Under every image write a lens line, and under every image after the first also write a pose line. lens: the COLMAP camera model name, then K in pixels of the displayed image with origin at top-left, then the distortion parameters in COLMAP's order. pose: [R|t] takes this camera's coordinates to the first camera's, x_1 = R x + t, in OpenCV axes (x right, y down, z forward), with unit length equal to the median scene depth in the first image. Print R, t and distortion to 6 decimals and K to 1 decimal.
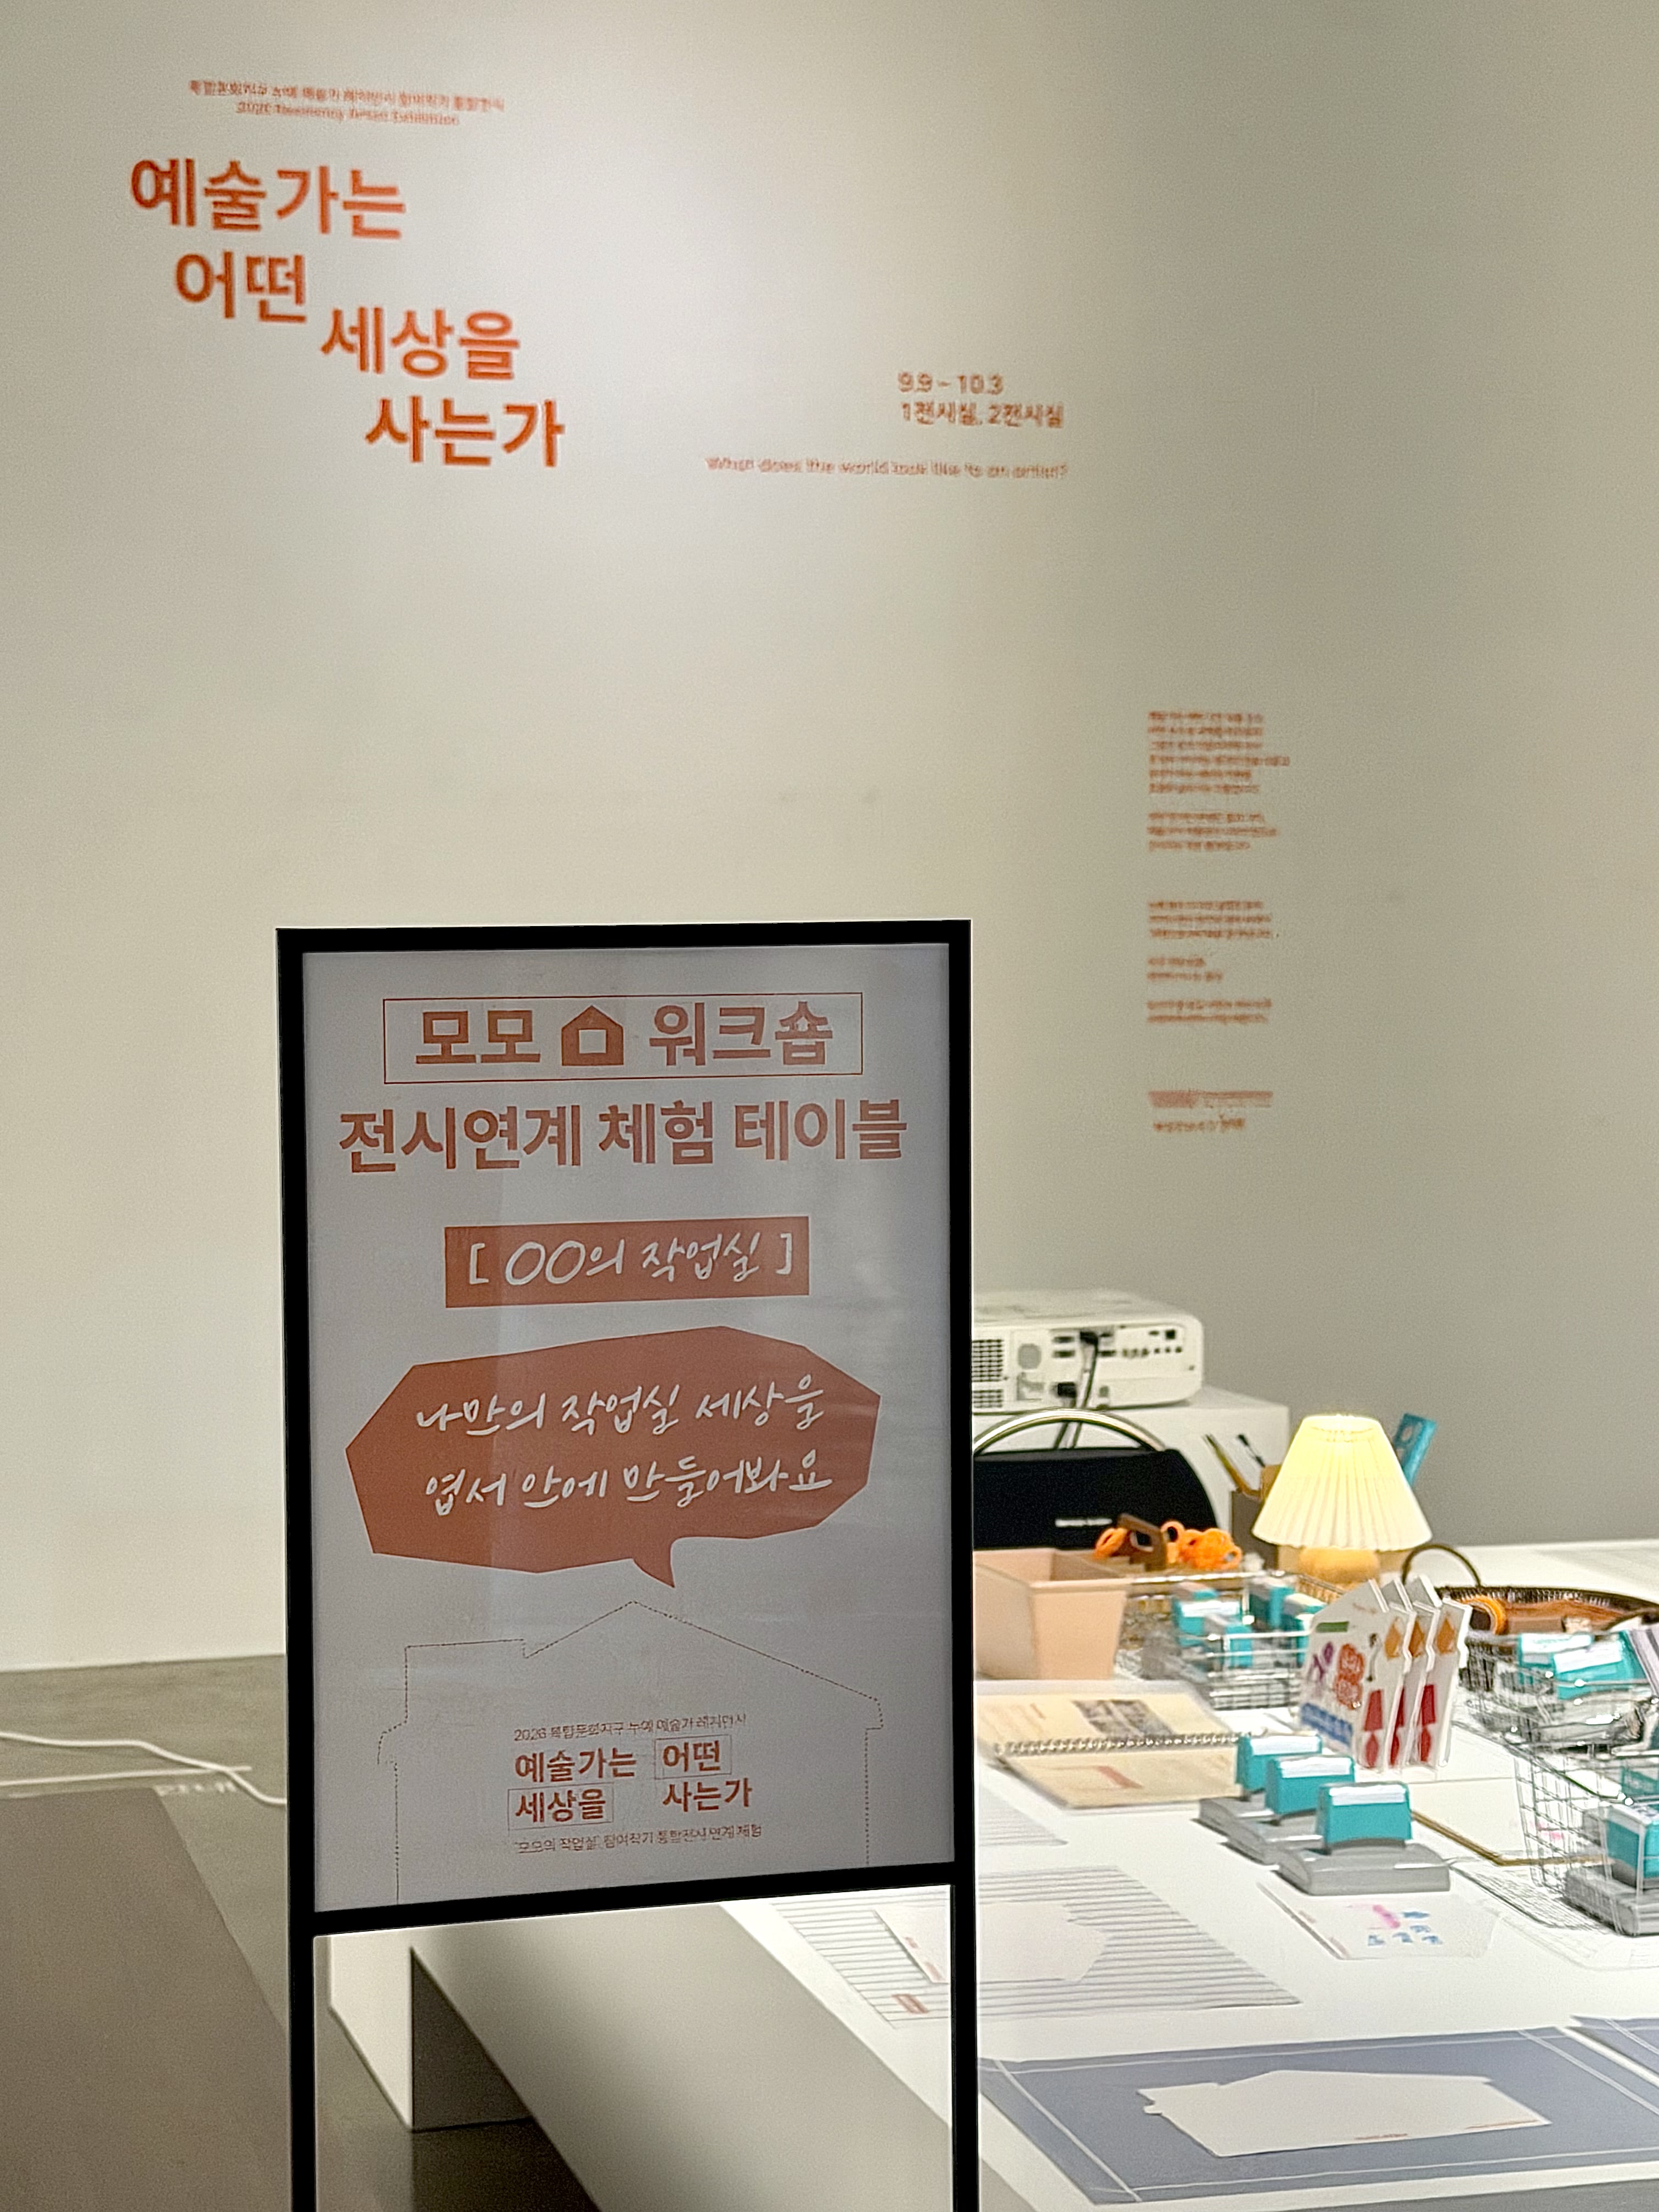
lens RADIAL K [[3884.0, 0, 828.8], [0, 3884.0, 1106.3], [0, 0, 1]] dist [0.003494, 0.000000]
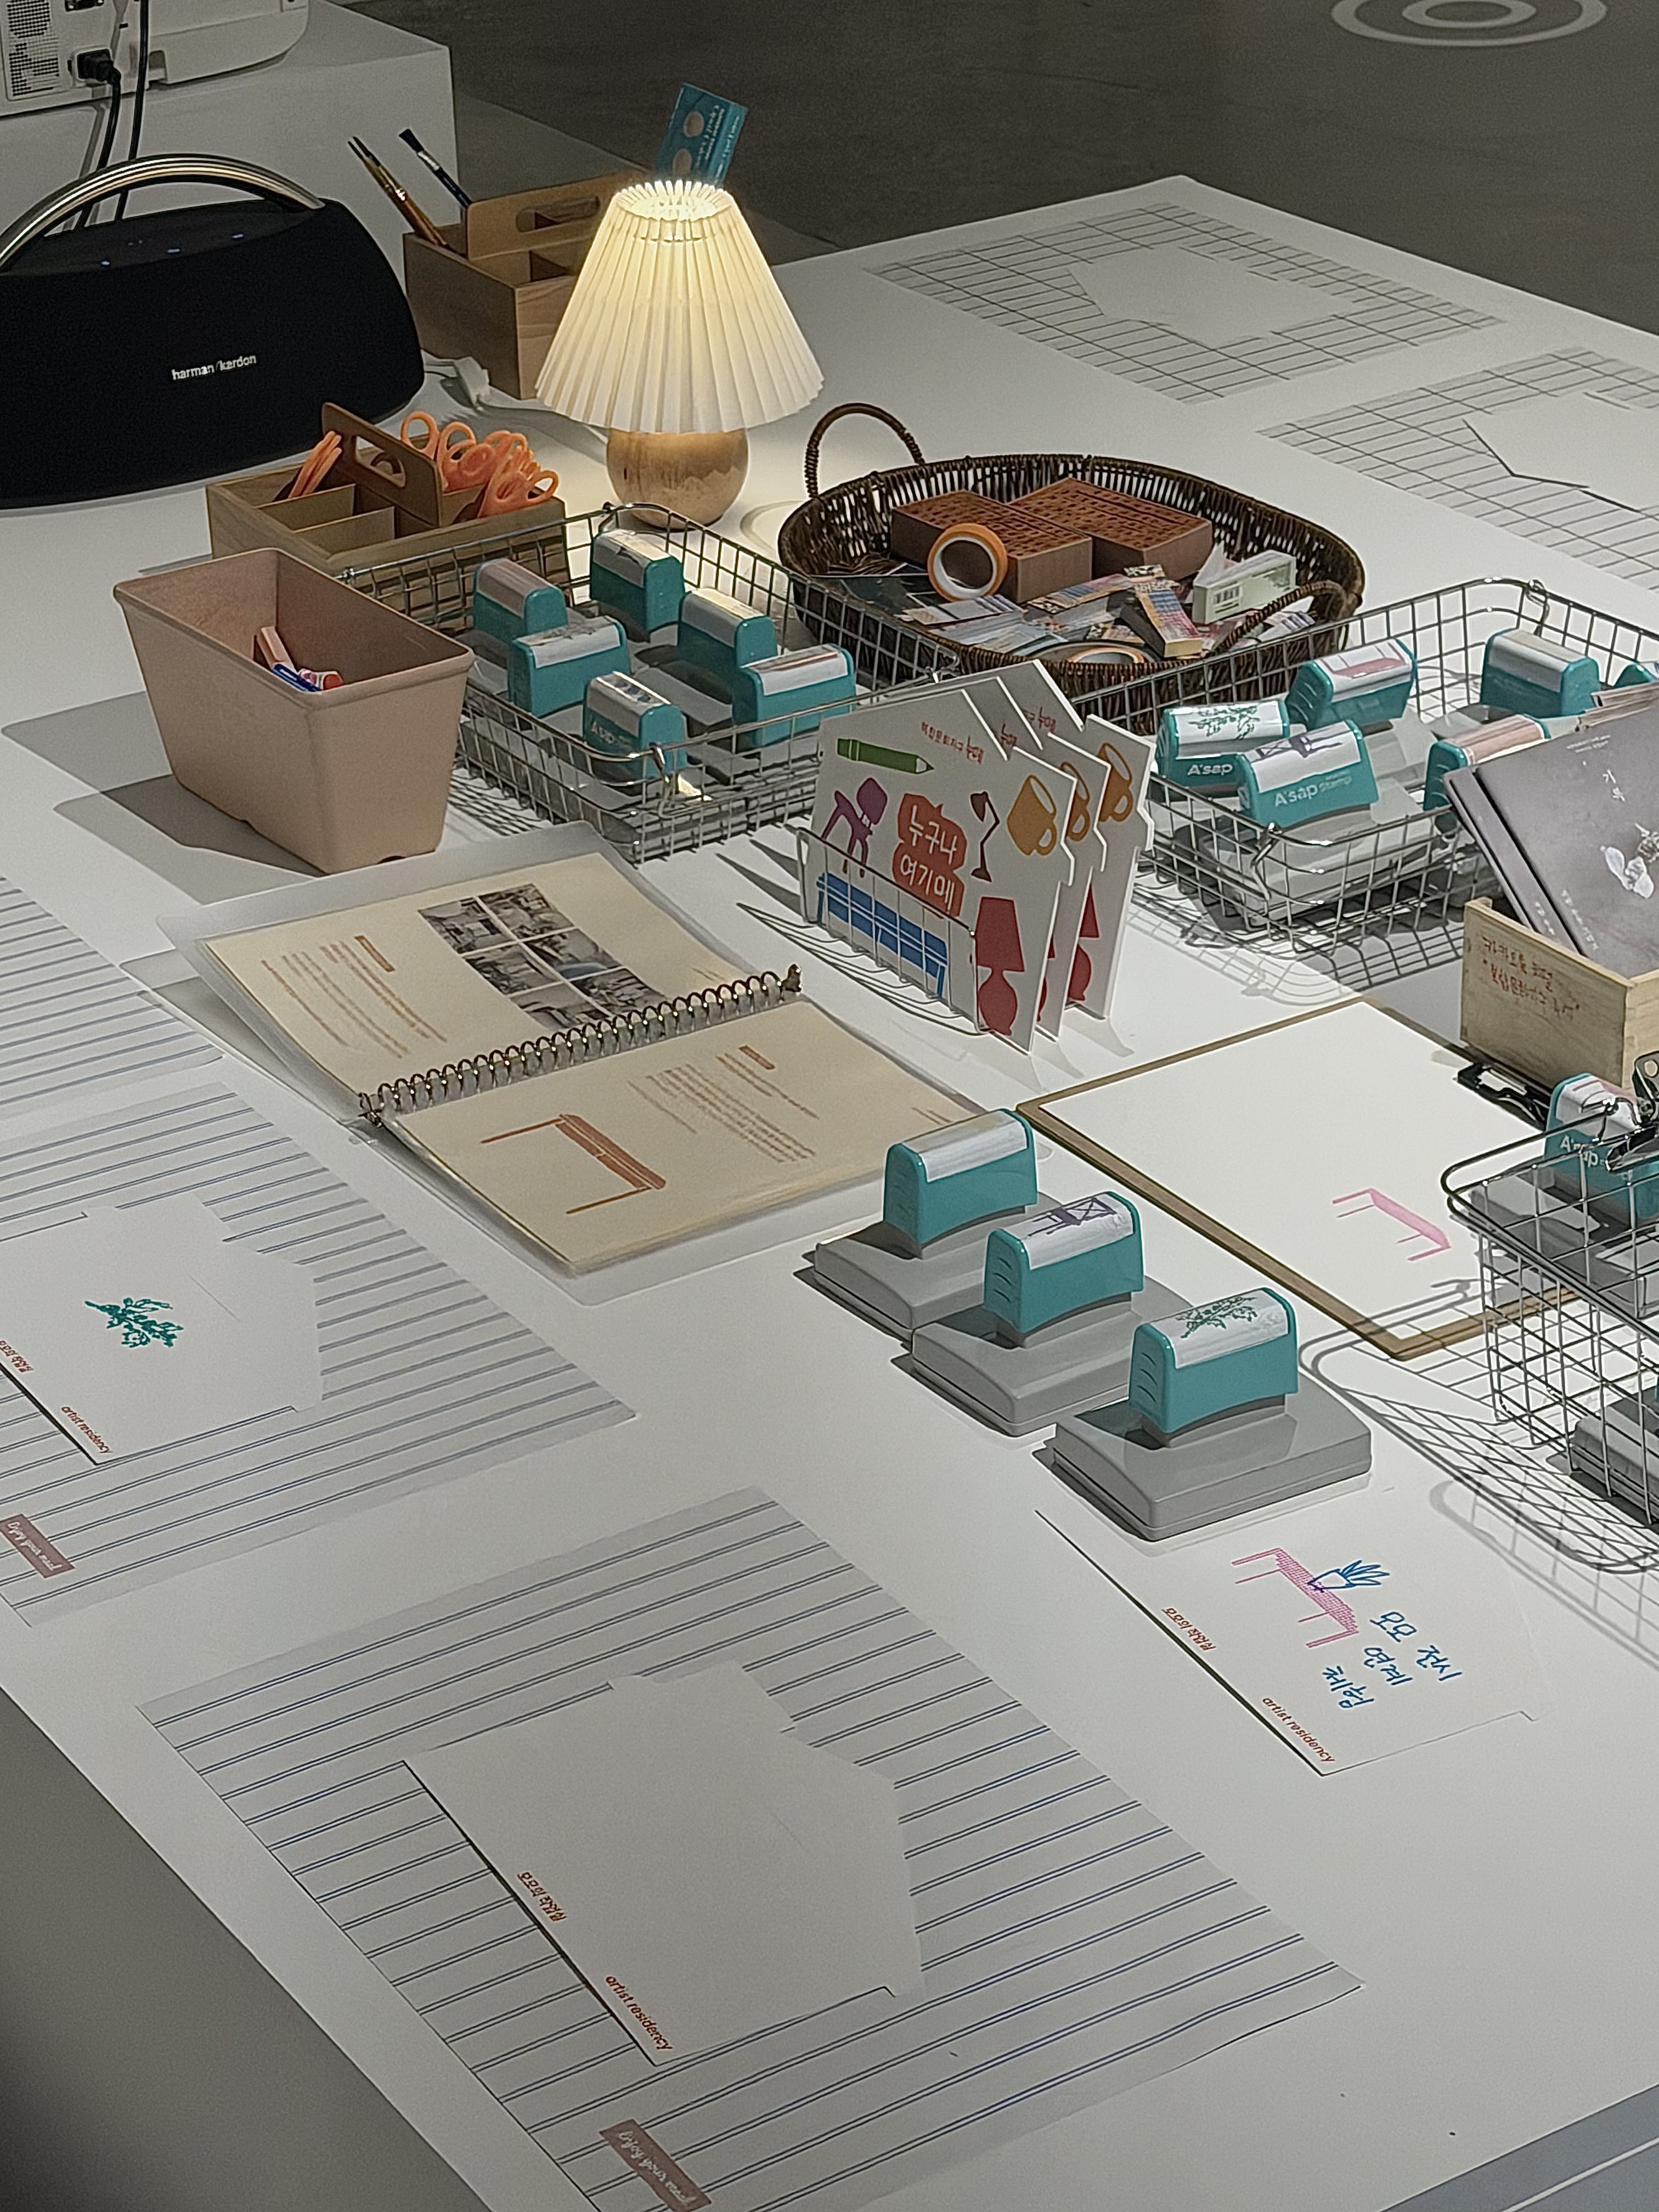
lens RADIAL K [[4533.0, 0, 829.6], [0, 4533.0, 1105.2], [0, 0, 1]] dist [0.086234, 0.000000]
pose [[0.942790, -0.159942, 0.292516, -0.082236], [0.017960, 0.900498, 0.434488, -0.112047], [-0.332903, -0.404378, 0.851854, 0.420522]]
